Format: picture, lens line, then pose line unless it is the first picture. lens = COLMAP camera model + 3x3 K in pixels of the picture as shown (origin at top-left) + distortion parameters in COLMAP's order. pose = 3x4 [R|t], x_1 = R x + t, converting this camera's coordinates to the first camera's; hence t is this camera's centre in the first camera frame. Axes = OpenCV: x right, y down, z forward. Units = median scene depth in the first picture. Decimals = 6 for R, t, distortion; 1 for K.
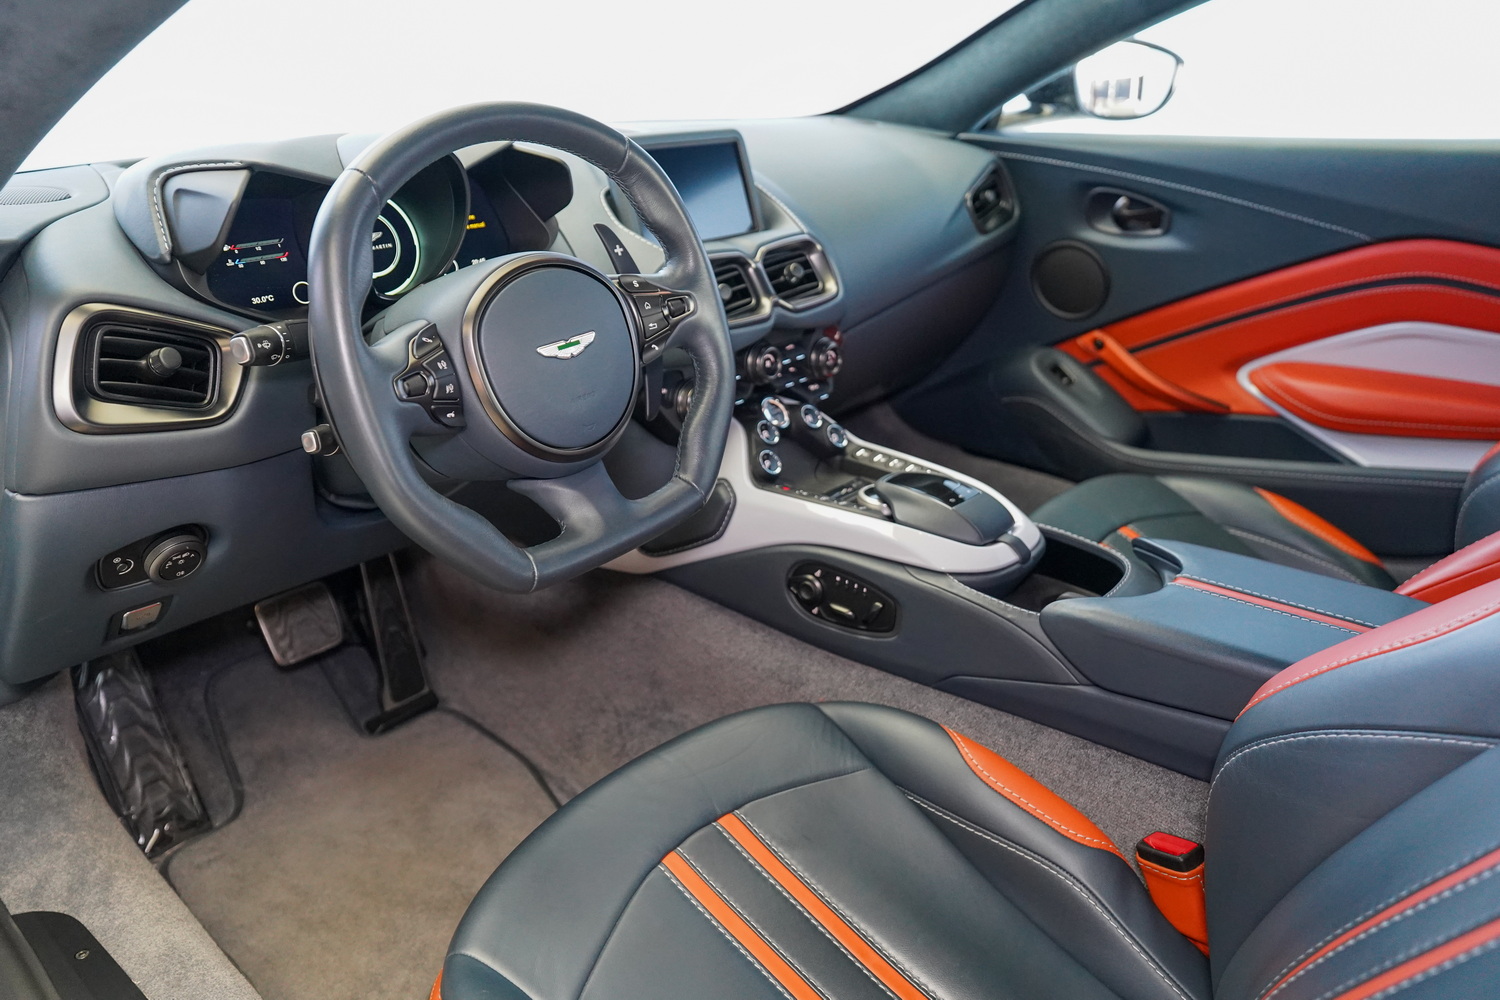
lens RADIAL K [[935.0, 0, 750.0], [0, 935.0, 500.0], [0, 0, 1]] dist [-0.016253, -0.000557]
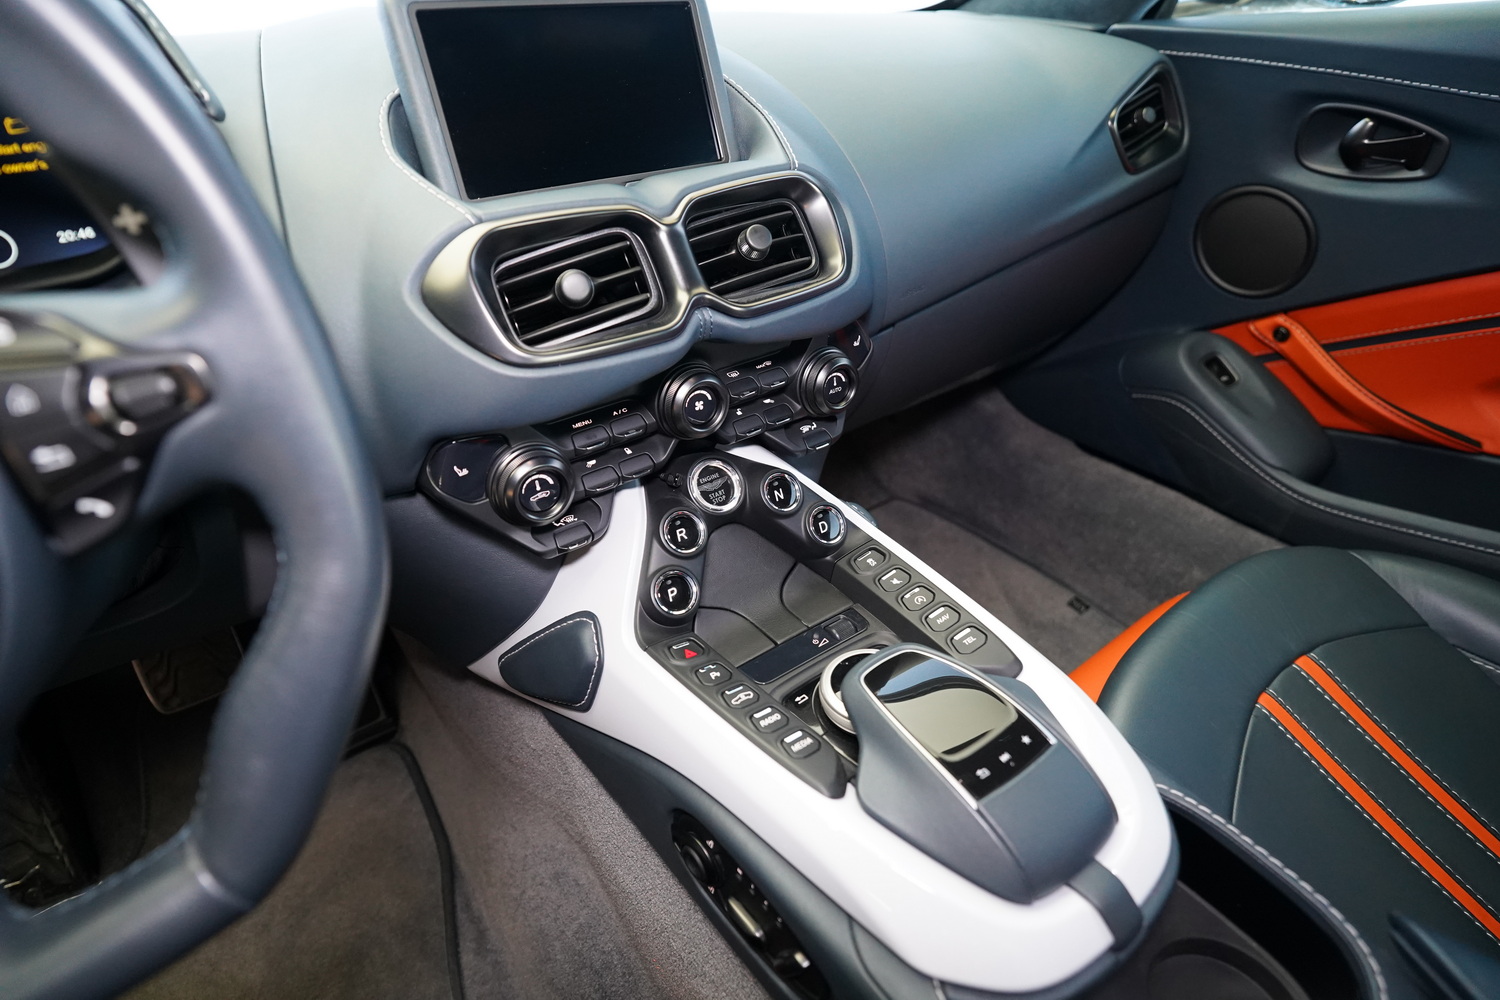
lens RADIAL K [[735.5, 0, 750.0], [0, 735.5, 500.0], [0, 0, 1]] dist [-0.035899, 0.000233]
pose [[0.977599, 0.083374, -0.193259, 0.104524], [-0.054997, 0.987485, 0.147810, -0.116286], [0.203164, -0.133870, 0.969950, 0.416799]]
